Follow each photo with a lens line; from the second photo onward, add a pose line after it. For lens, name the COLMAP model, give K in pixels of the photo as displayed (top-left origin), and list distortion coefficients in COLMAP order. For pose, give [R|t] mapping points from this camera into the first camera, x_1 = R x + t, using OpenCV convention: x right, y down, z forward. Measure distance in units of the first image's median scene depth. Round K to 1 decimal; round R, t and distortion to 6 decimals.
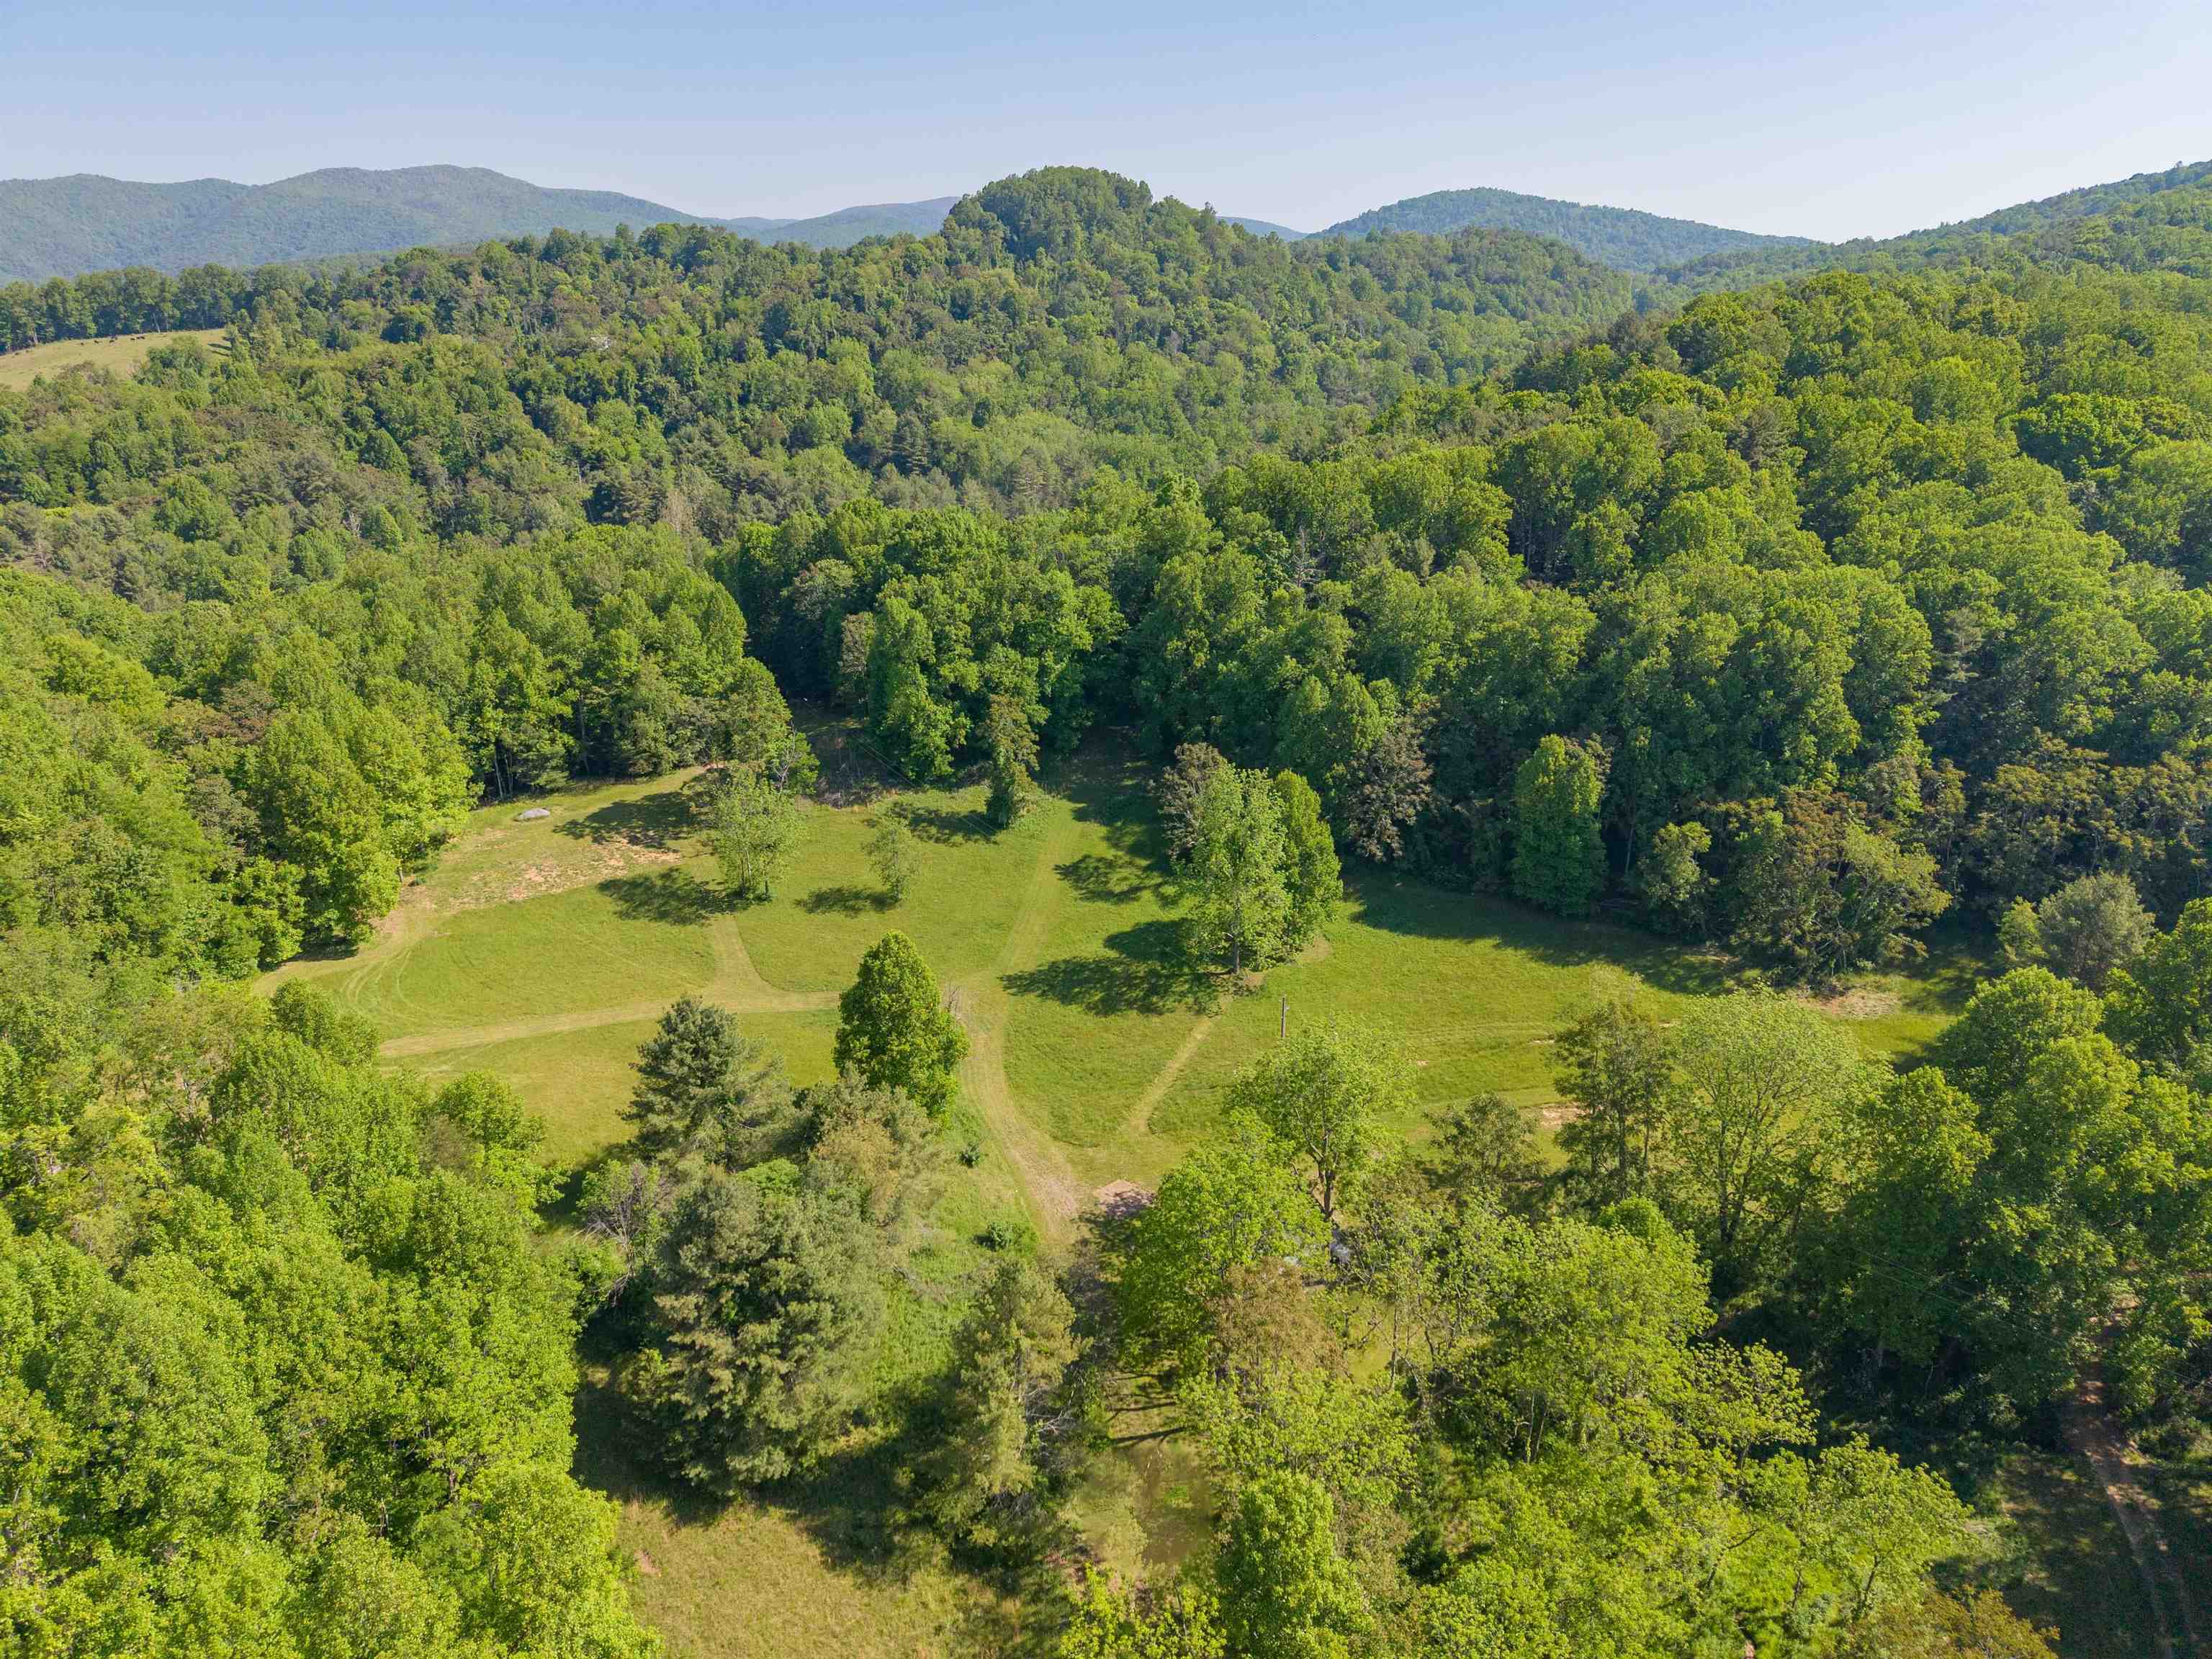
lens RADIAL K [[1467.8, 0, 1110.6], [0, 1467.8, 832.0], [0, 0, 1]] dist [0.027657, -0.030976]
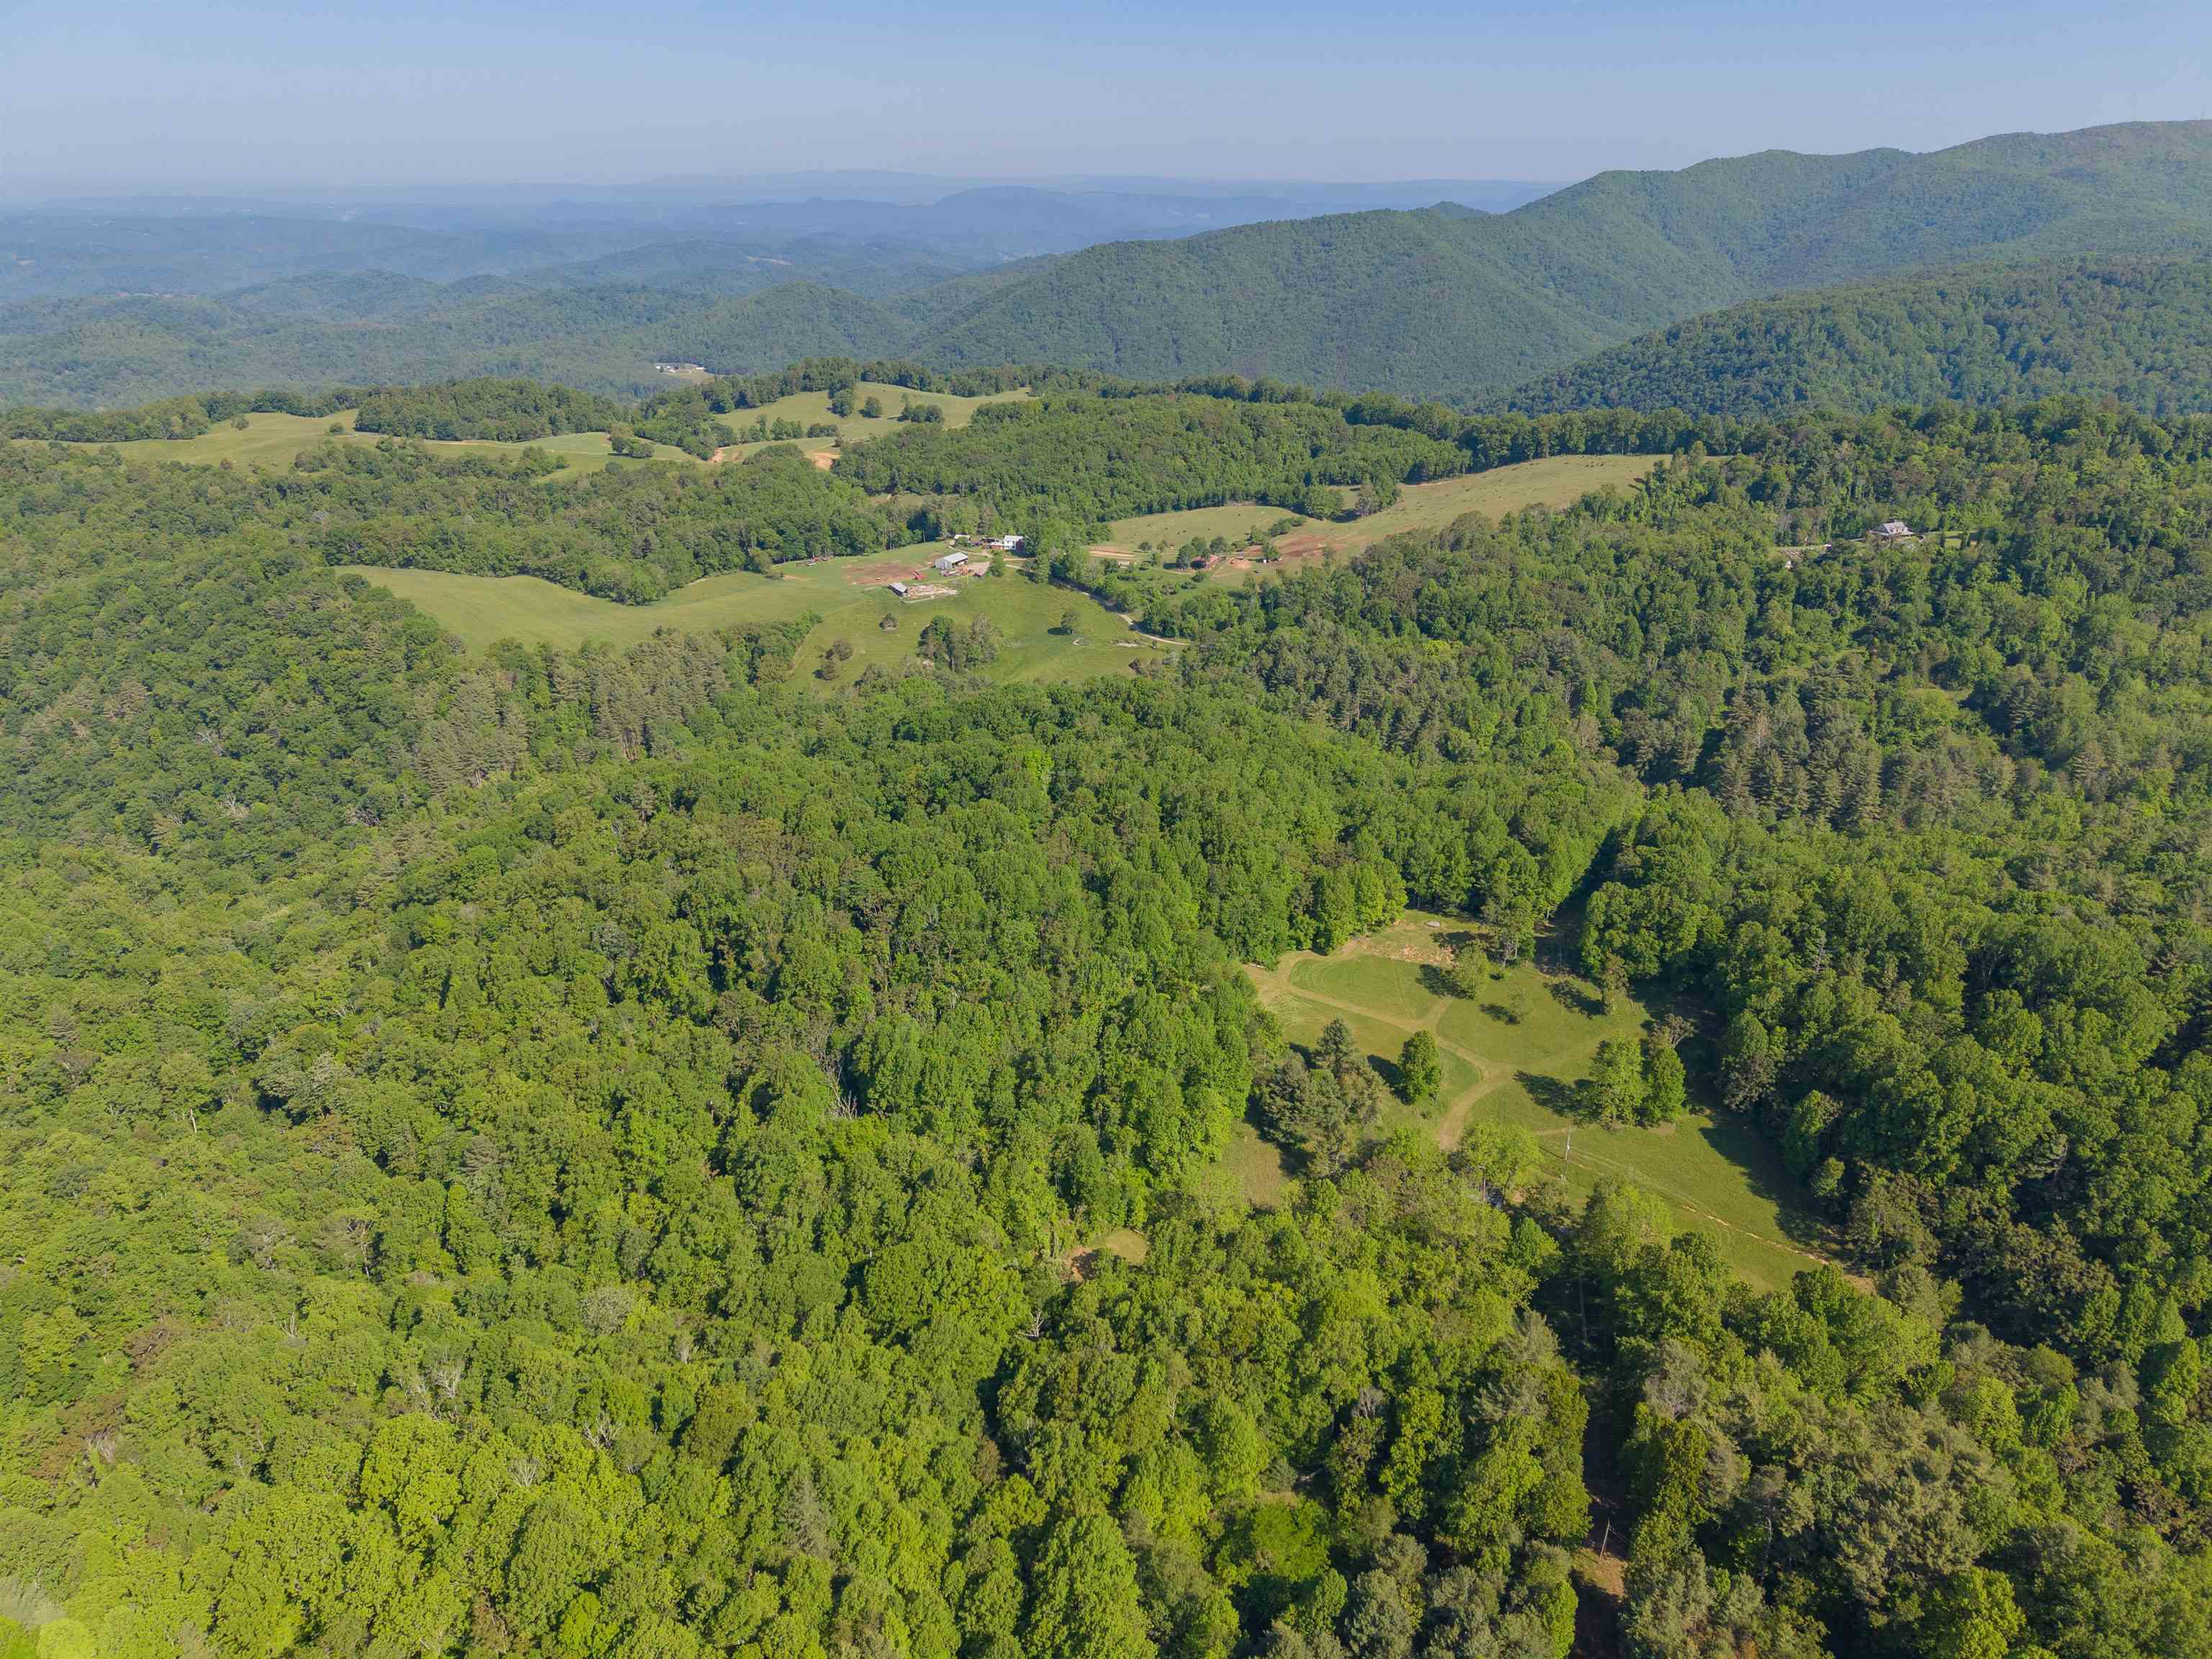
lens RADIAL K [[1467.8, 0, 1108.5], [0, 1467.8, 843.4], [0, 0, 1]] dist [0.027657, -0.030976]
pose [[0.558746, 0.340276, -0.756317, 1.074820], [-0.291337, 0.934364, 0.205149, -0.469735], [0.776483, 0.105717, 0.621207, -0.901048]]
